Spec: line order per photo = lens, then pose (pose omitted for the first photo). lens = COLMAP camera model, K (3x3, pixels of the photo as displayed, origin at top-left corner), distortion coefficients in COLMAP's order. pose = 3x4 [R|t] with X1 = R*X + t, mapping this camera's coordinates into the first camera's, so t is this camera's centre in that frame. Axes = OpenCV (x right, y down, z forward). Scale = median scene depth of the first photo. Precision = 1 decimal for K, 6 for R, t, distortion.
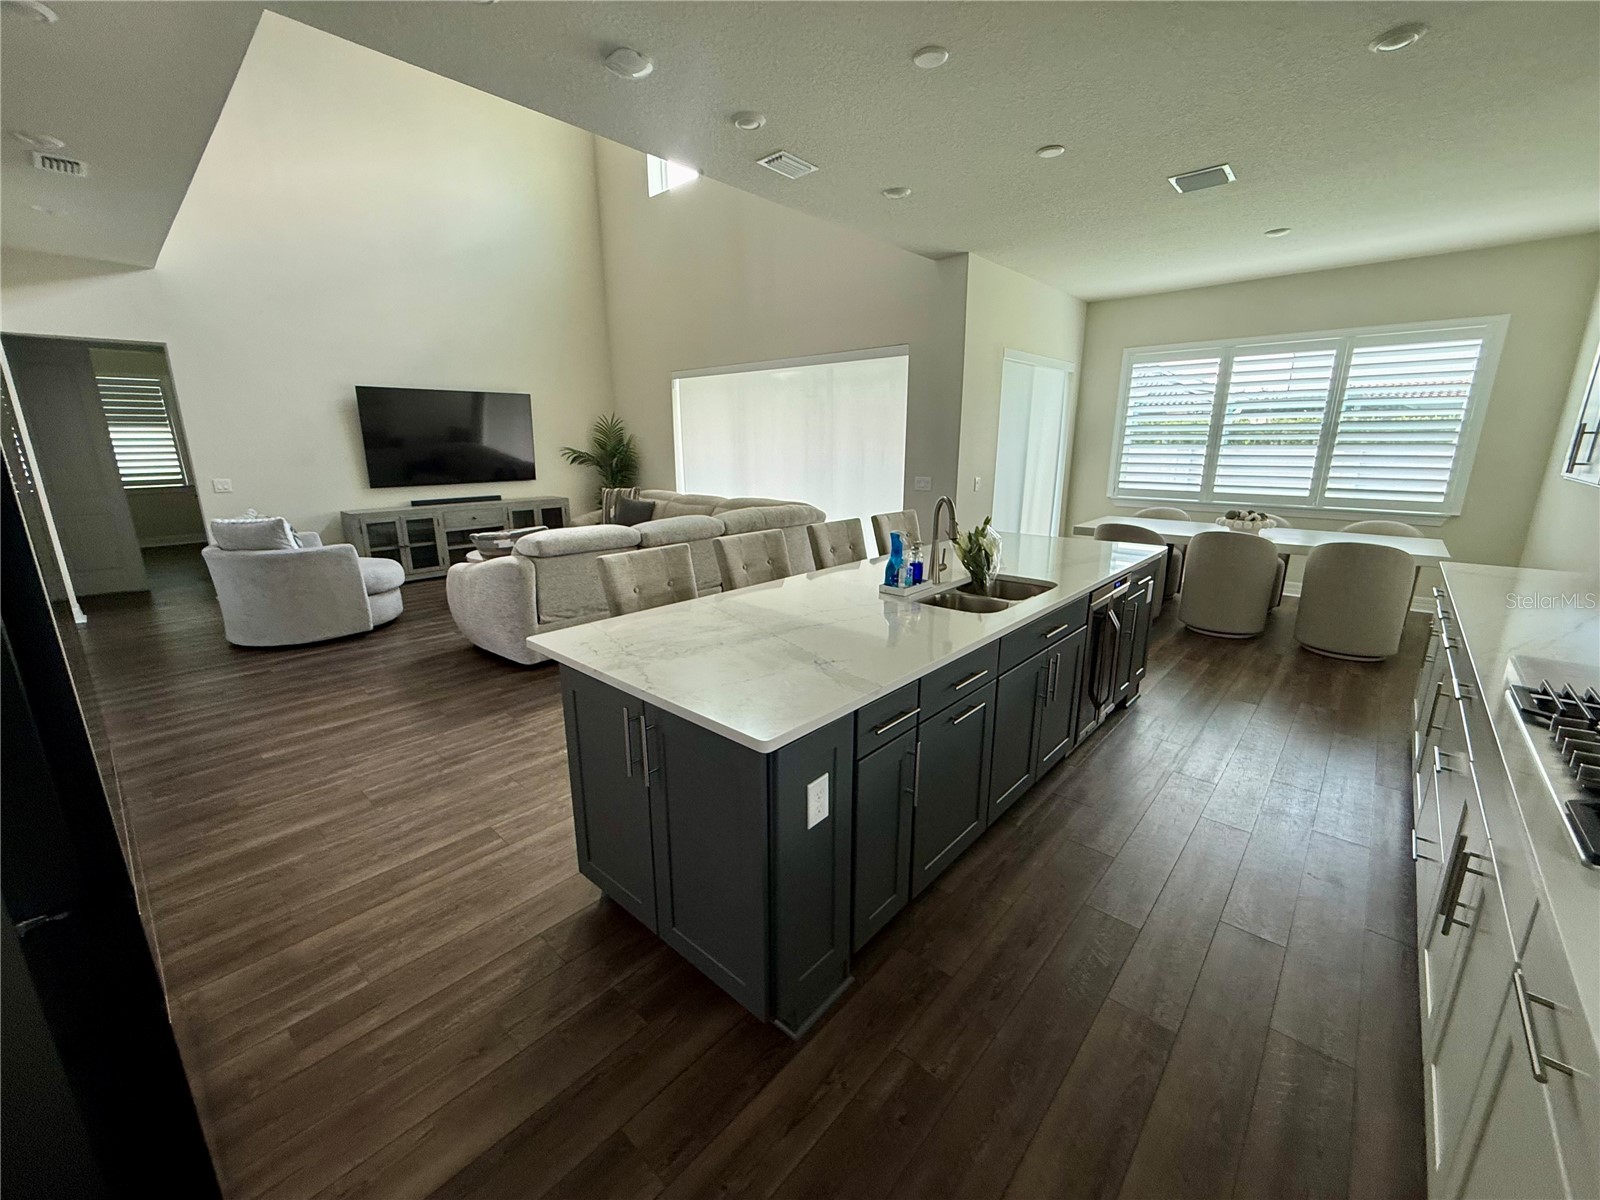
lens RADIAL K [[639.3, 0, 795.7], [0, 639.3, 600.5], [0, 0, 1]] dist [-0.000819, -0.000248]
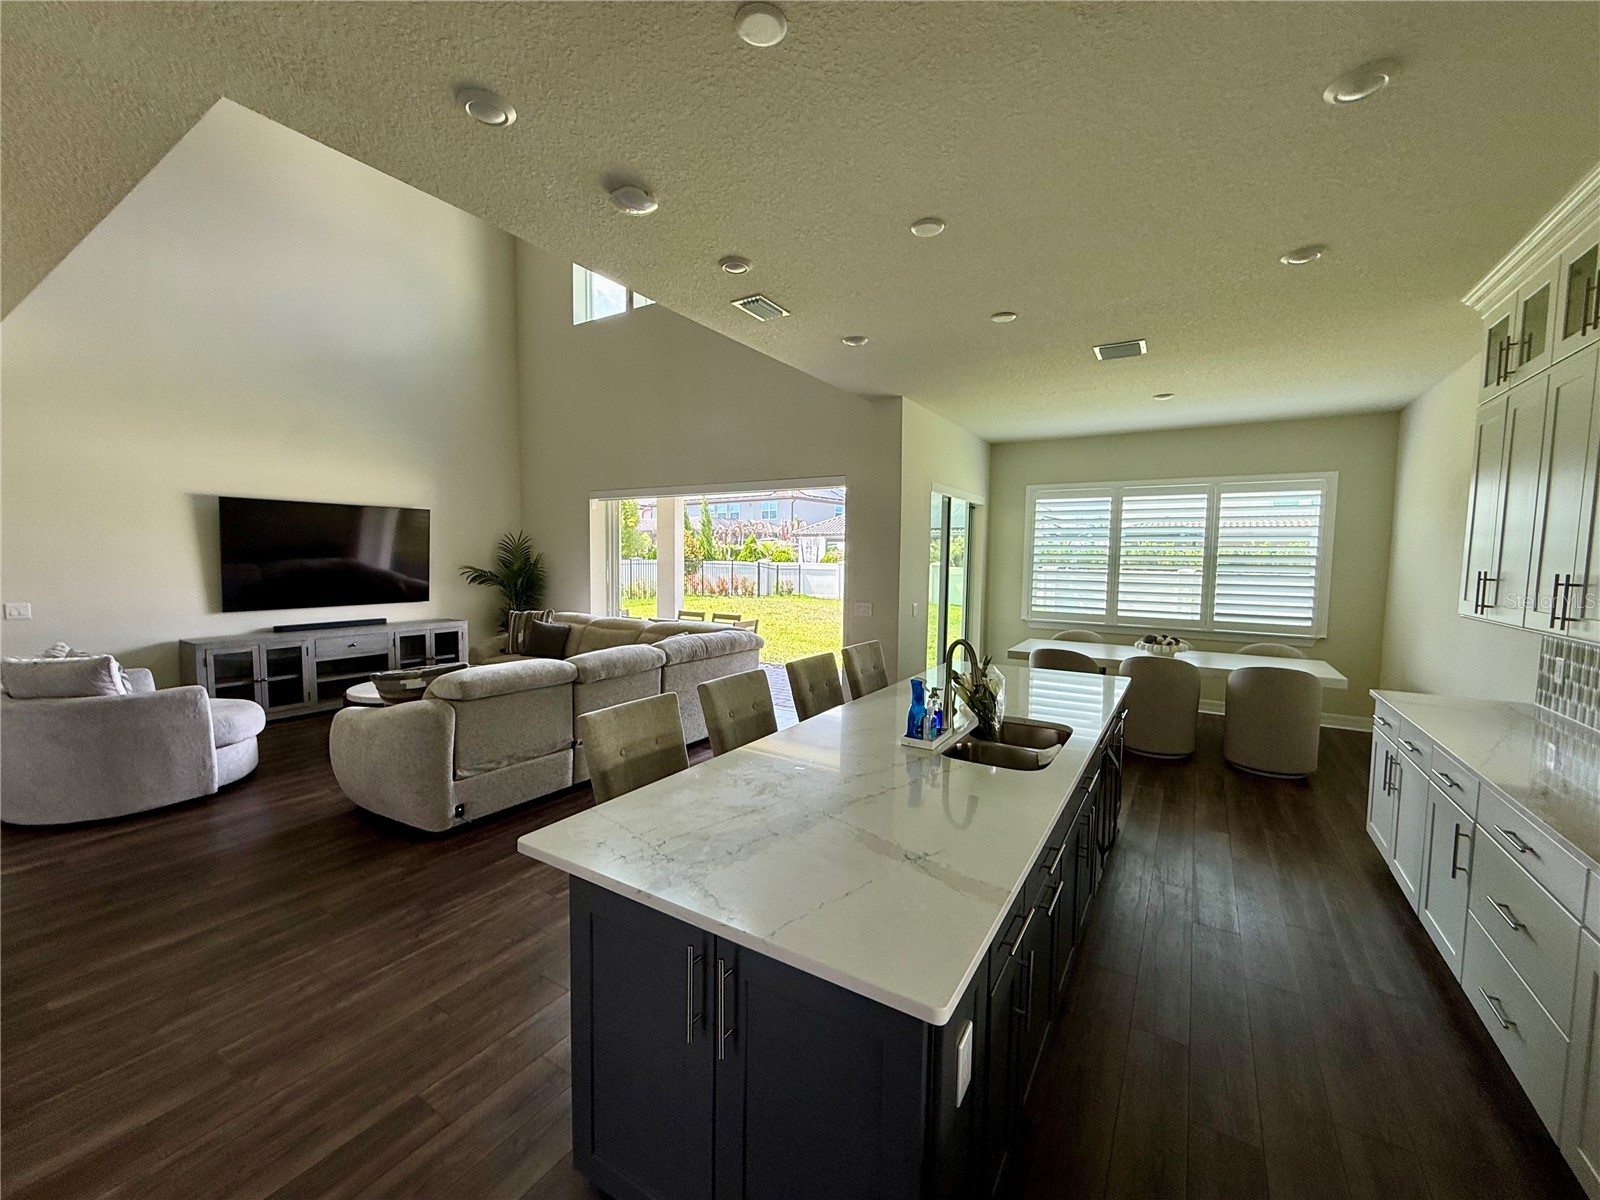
lens RADIAL K [[639.3, 0, 796.7], [0, 639.3, 601.8], [0, 0, 1]] dist [-0.000819, -0.000248]
pose [[0.984241, 0.002053, 0.176818, -0.102160], [0.028404, 0.985113, -0.169543, -0.037168], [-0.174534, 0.171893, 0.969531, 0.065328]]
